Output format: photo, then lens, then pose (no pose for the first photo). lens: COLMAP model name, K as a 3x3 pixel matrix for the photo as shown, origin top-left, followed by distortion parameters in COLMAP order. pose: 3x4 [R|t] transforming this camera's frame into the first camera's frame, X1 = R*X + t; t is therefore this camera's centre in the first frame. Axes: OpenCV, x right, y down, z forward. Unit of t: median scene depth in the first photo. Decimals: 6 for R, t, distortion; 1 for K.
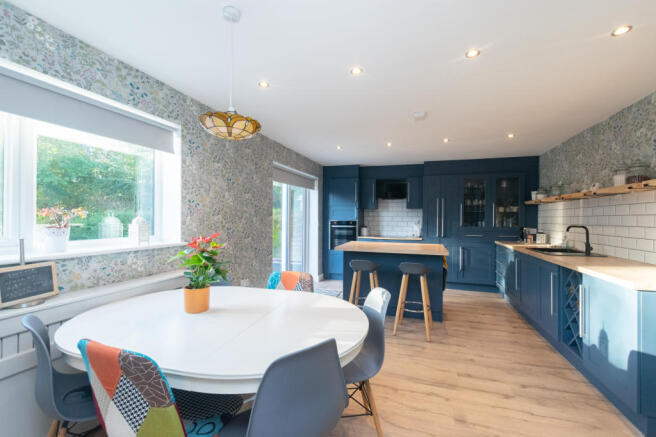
lens RADIAL K [[288.1, 0, 328.9], [0, 288.1, 222.6], [0, 0, 1]] dist [-0.000999, -0.000599]
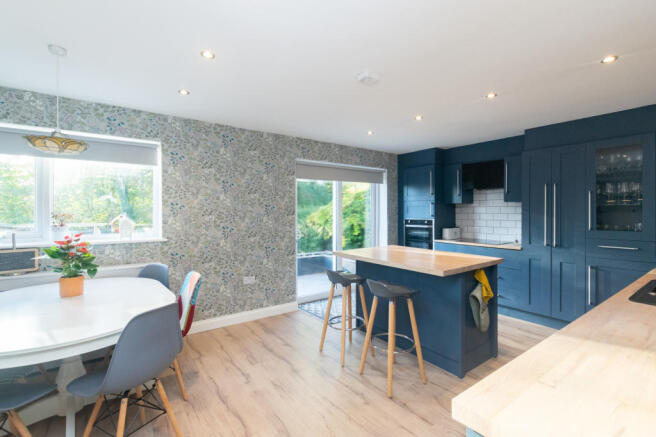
lens RADIAL K [[296.6, 0, 328.0], [0, 296.6, 218.5], [0, 0, 1]] dist [-0.002027, -0.000214]
pose [[0.809429, 0.003660, -0.587206, 0.749112], [-0.003531, 0.999993, 0.001366, -0.019400], [0.587207, 0.000967, 0.809436, 0.392500]]
